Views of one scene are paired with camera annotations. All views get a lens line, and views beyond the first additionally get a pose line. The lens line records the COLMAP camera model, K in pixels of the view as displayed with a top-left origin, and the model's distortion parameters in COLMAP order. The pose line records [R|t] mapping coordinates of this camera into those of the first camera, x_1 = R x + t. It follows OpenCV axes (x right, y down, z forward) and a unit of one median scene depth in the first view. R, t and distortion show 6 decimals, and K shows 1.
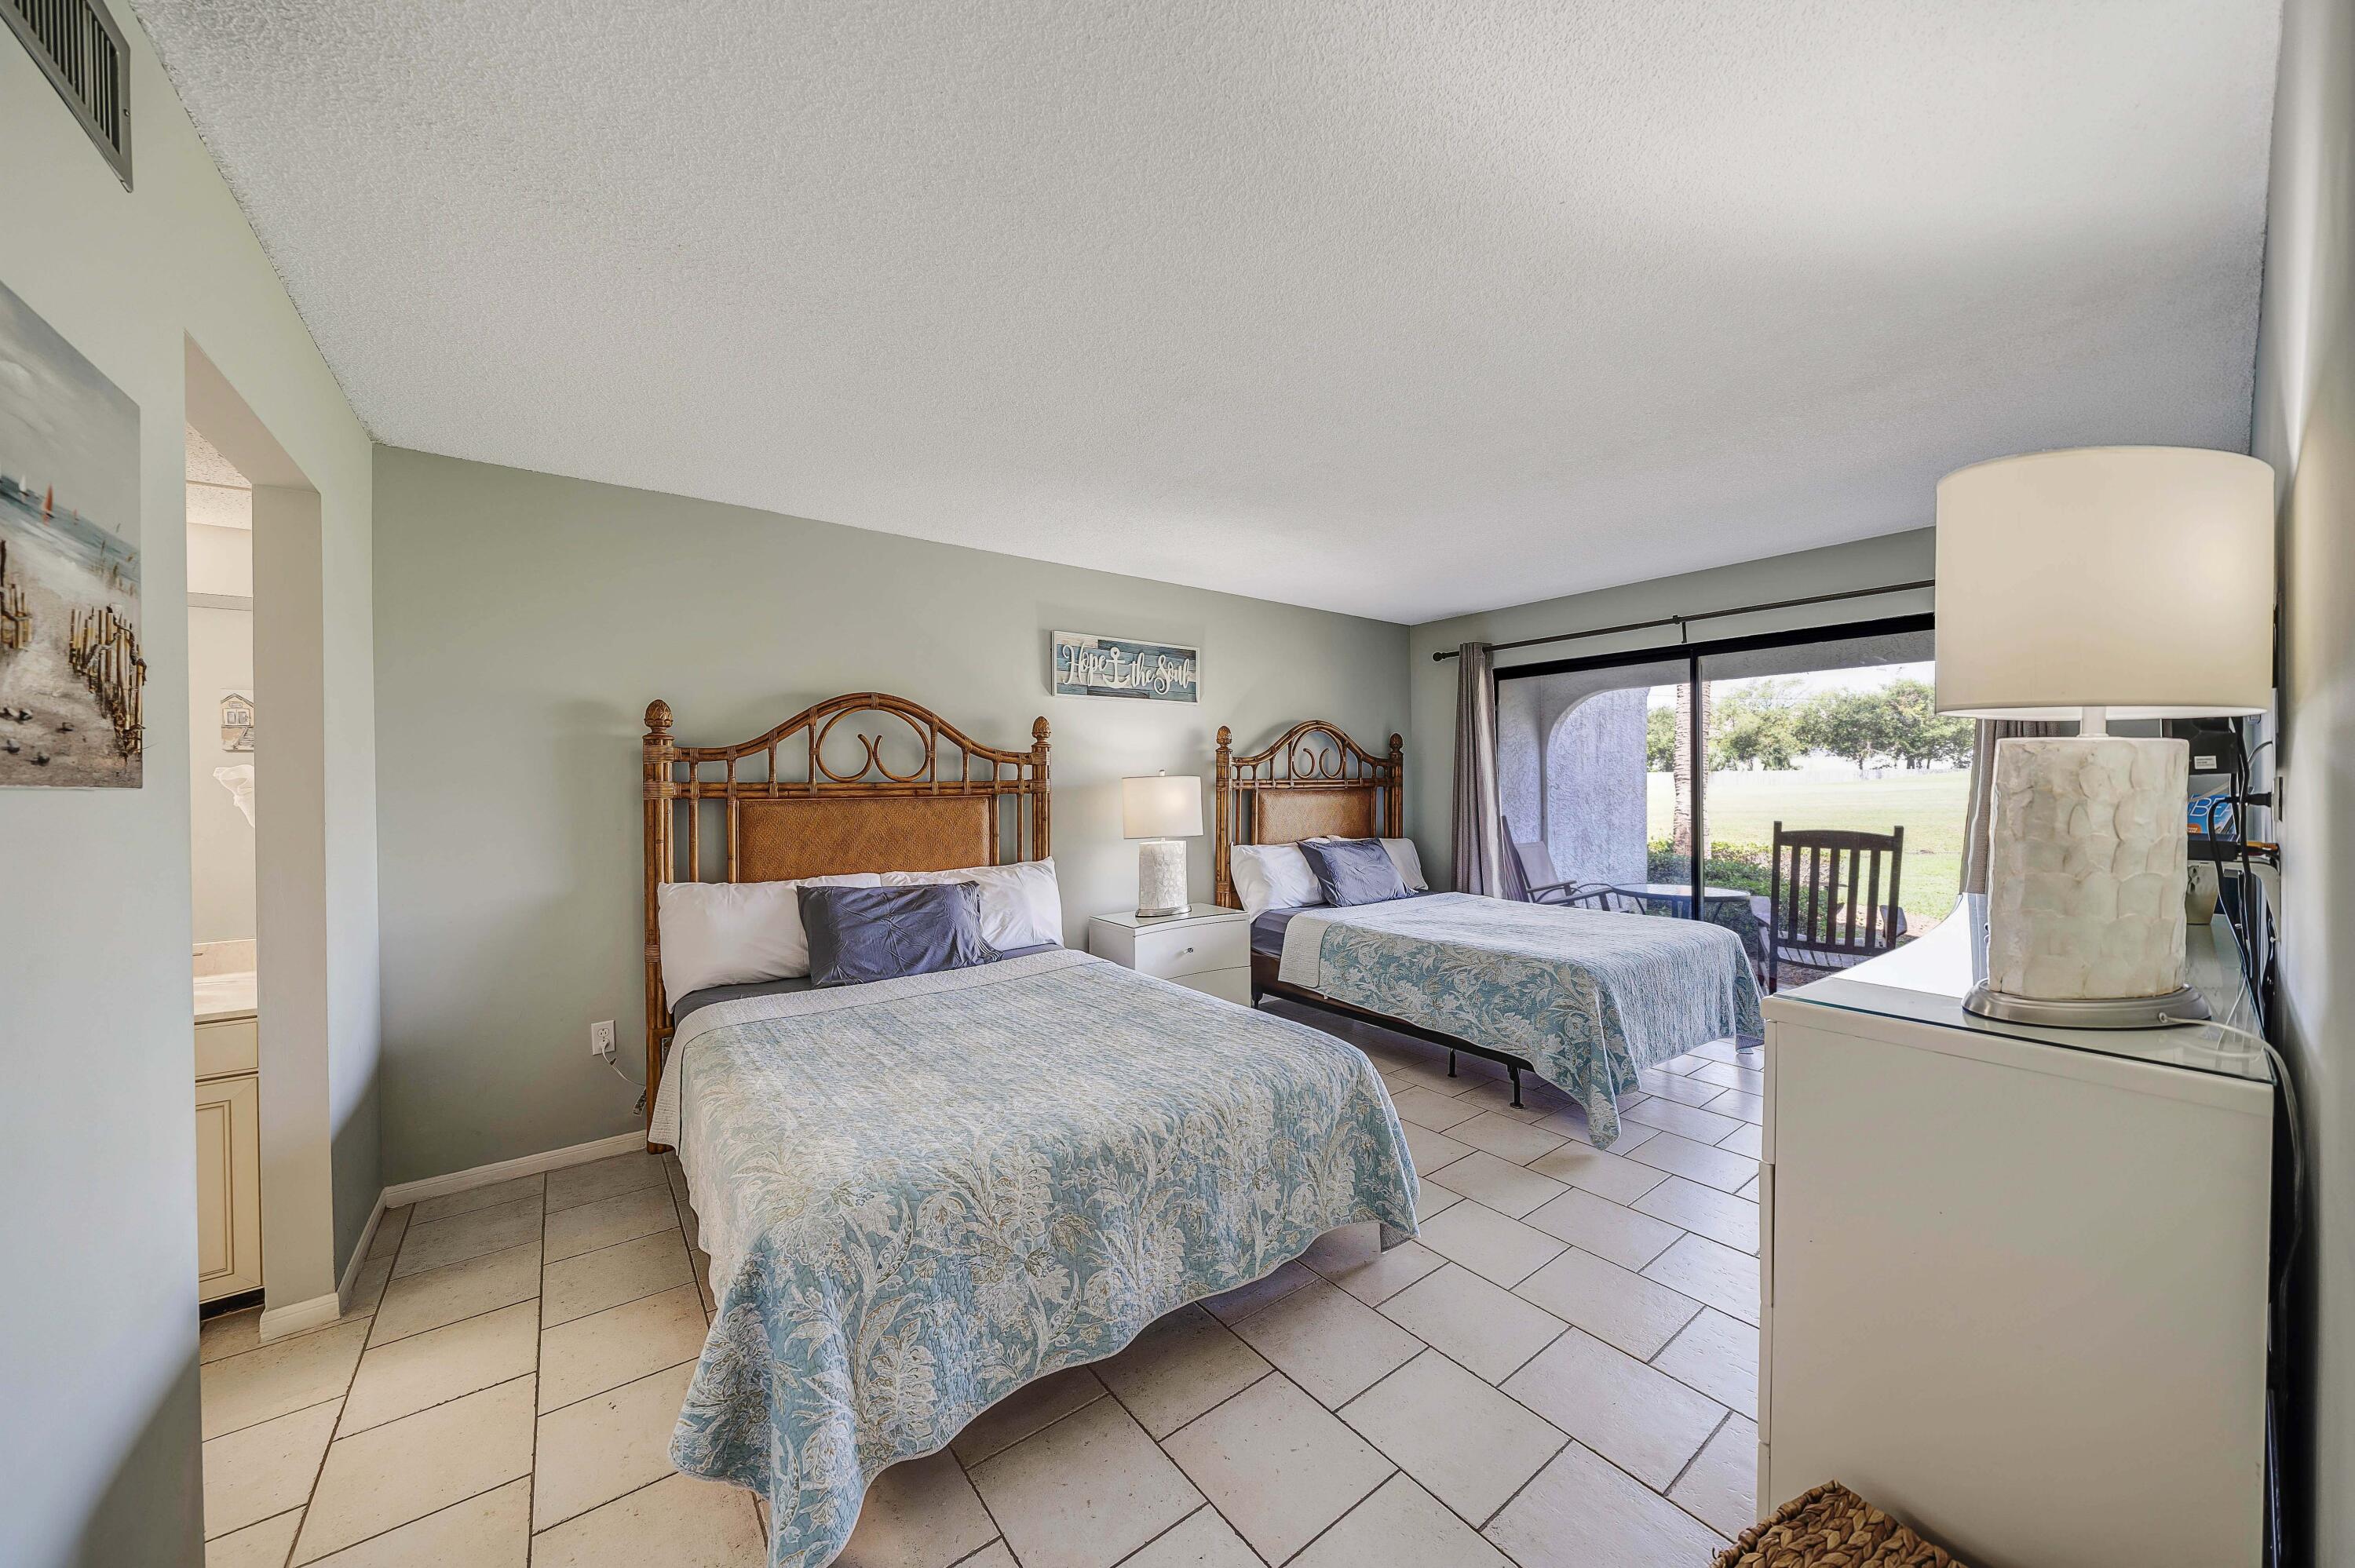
lens RADIAL K [[815.6, 0, 1170.3], [0, 815.6, 792.1], [0, 0, 1]] dist [-0.005861, -0.000067]
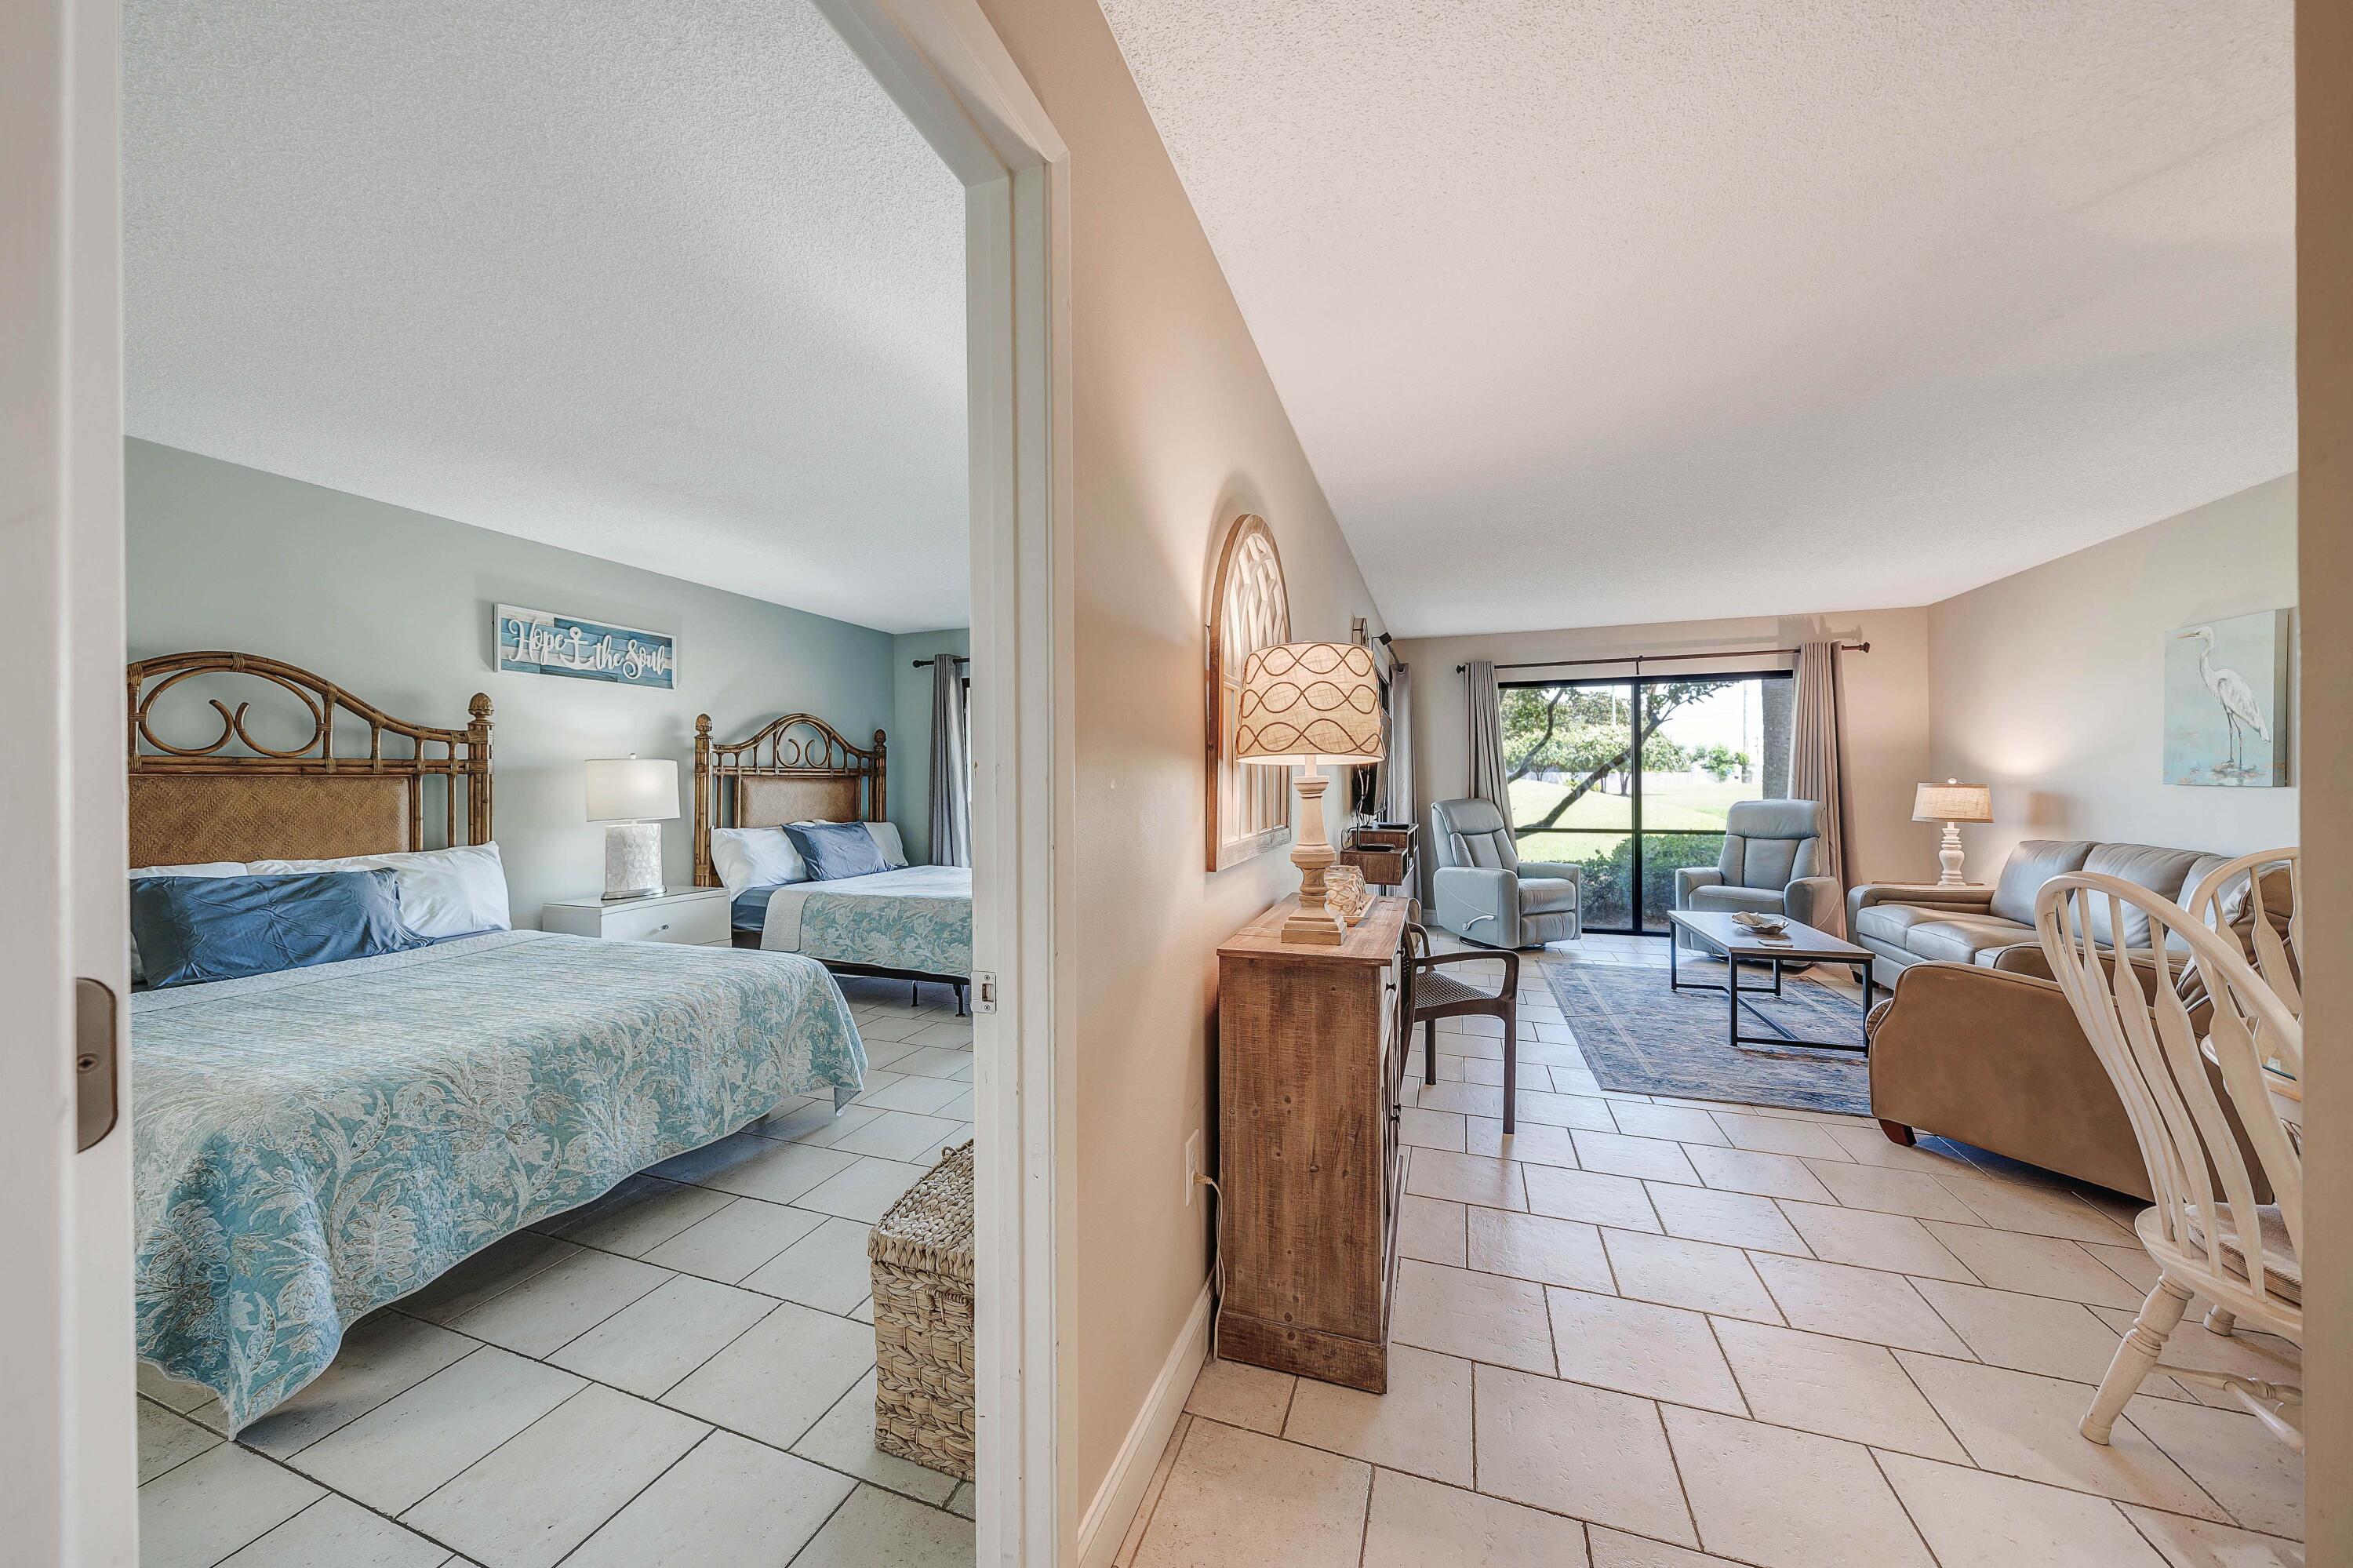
lens RADIAL K [[815.0, 0, 1164.0], [0, 815.0, 783.8], [0, 0, 1]] dist [-0.005861, -0.000067]
pose [[0.839707, 0.001948, 0.543036, -0.004318], [0.006915, 0.999874, -0.014279, 0.029141], [-0.542995, 0.015745, 0.839588, -0.200959]]
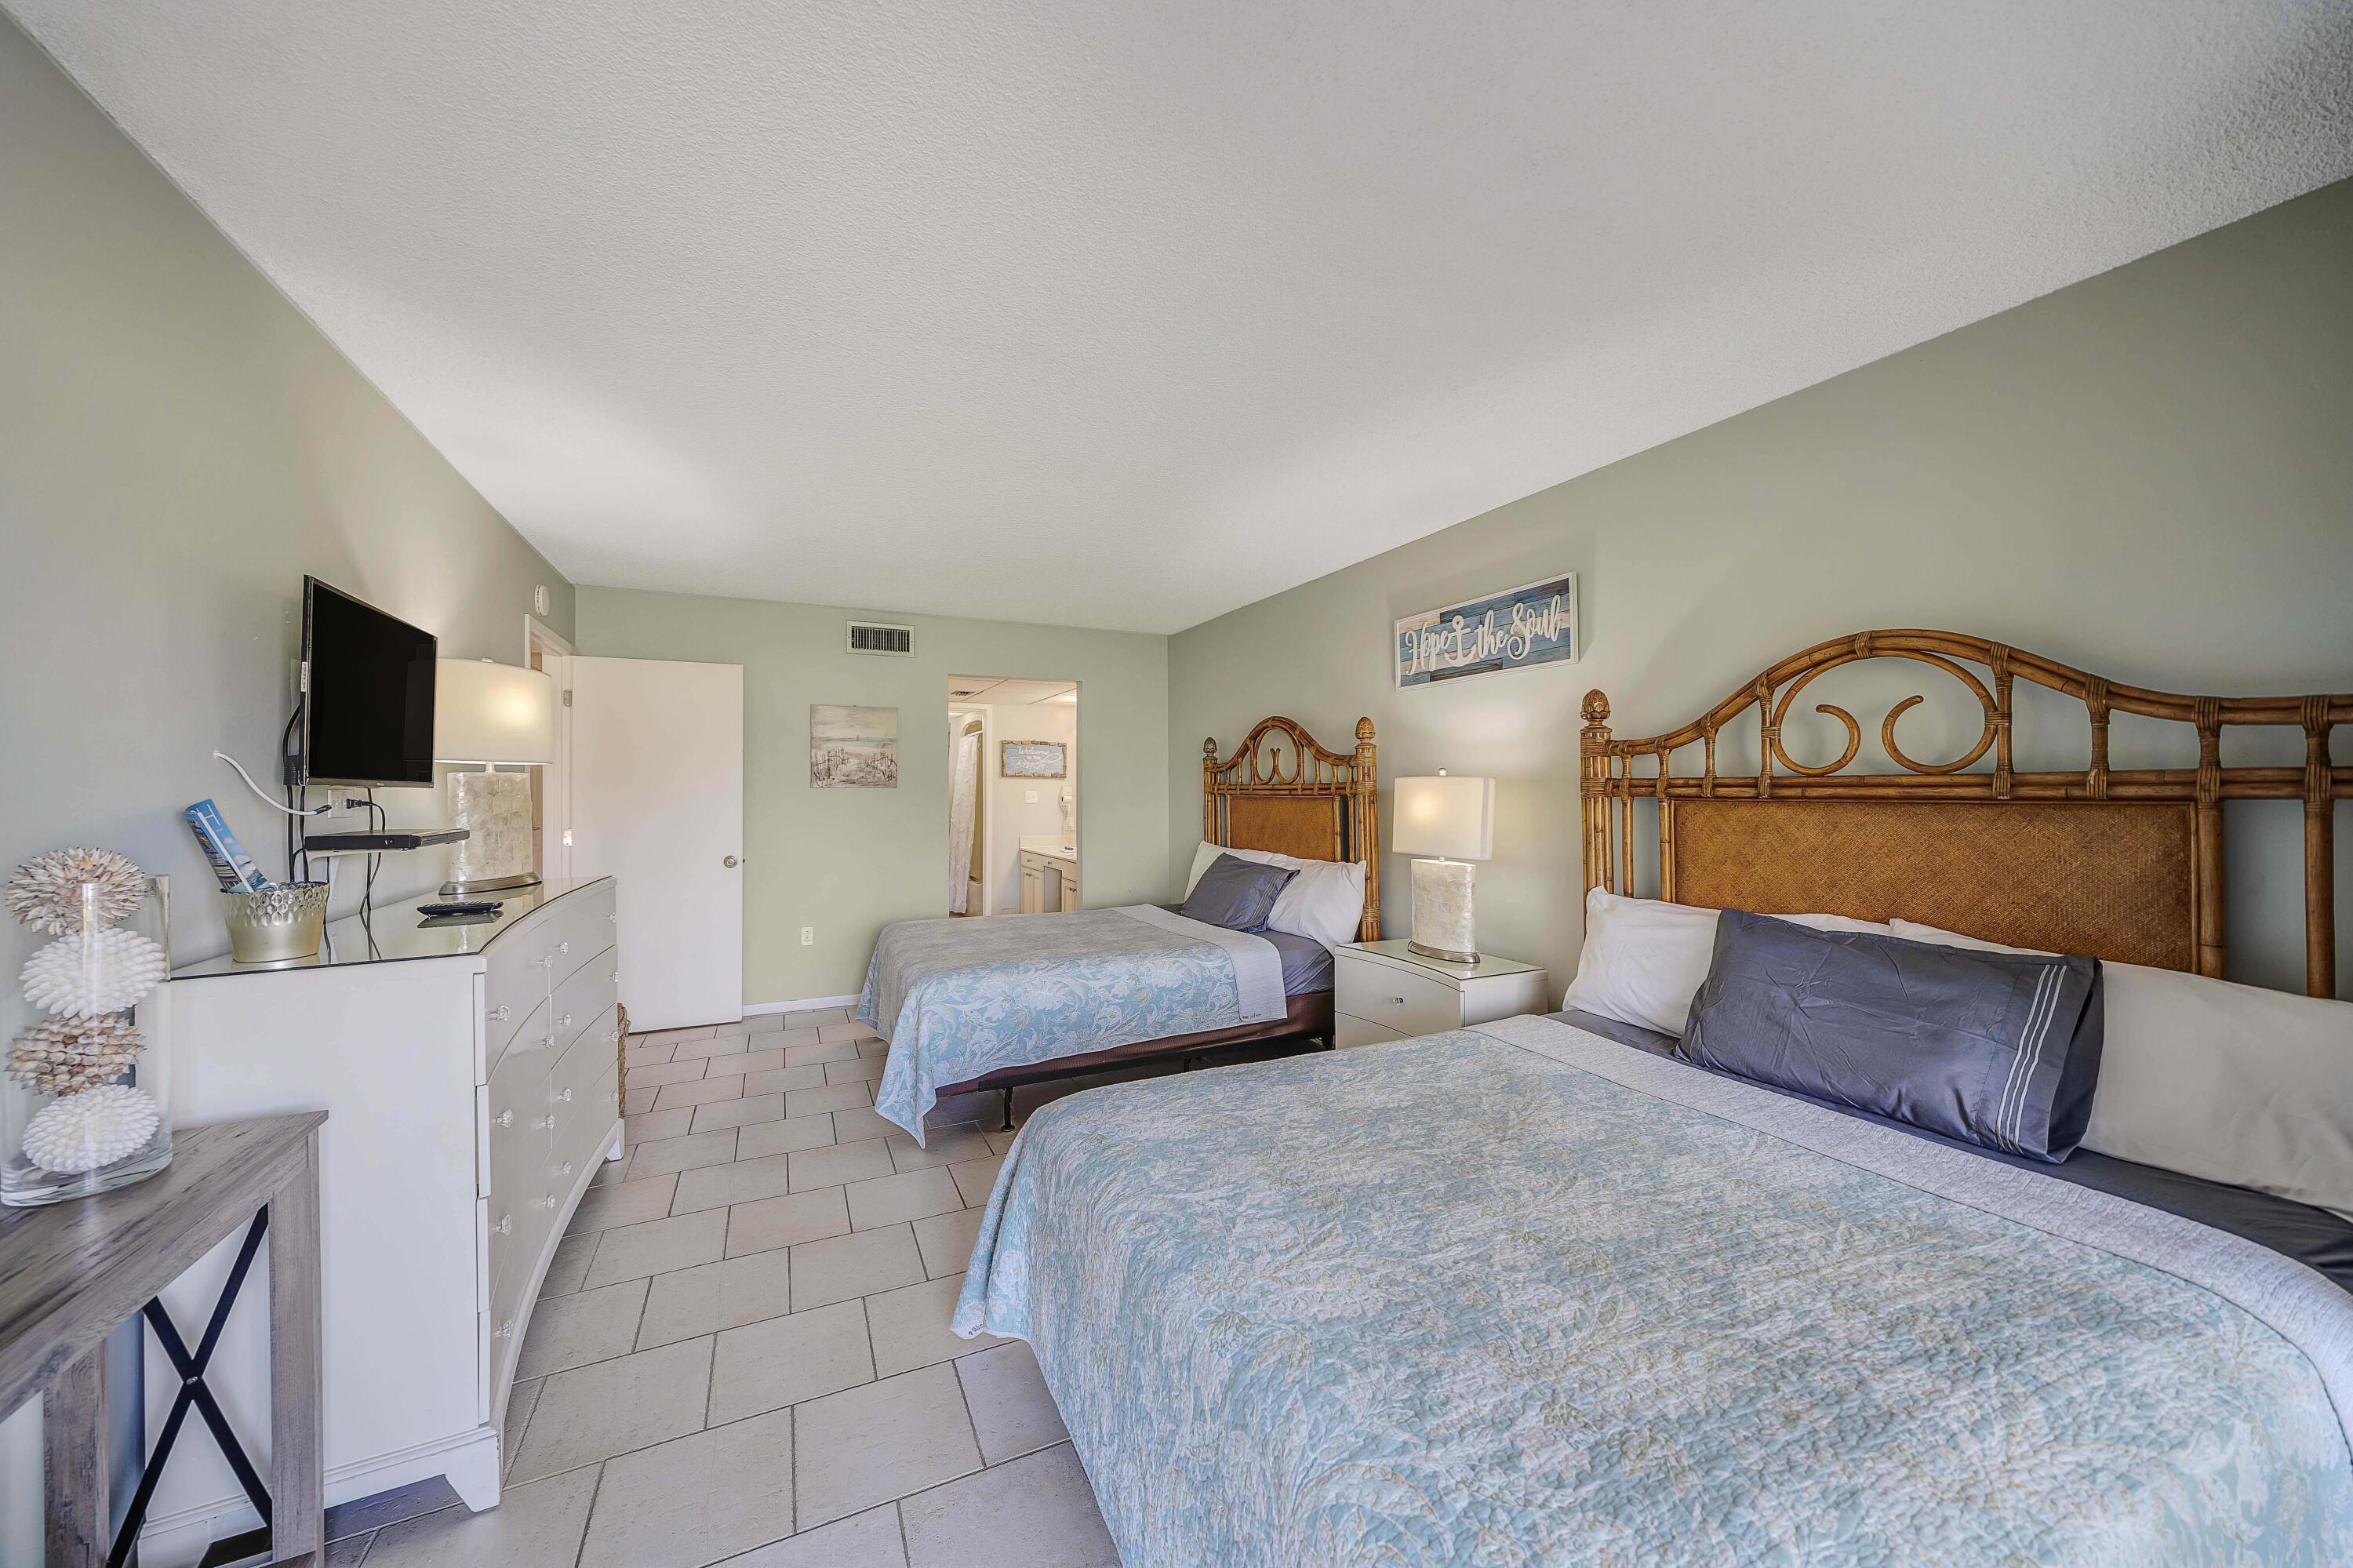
lens RADIAL K [[815.0, 0, 1164.9], [0, 815.0, 784.1], [0, 0, 1]] dist [-0.005861, -0.000067]
pose [[-0.194695, 0.010039, -0.980812, 0.811262], [0.006154, 0.999940, 0.009013, -0.020738], [0.980844, -0.004281, -0.194746, 0.906499]]
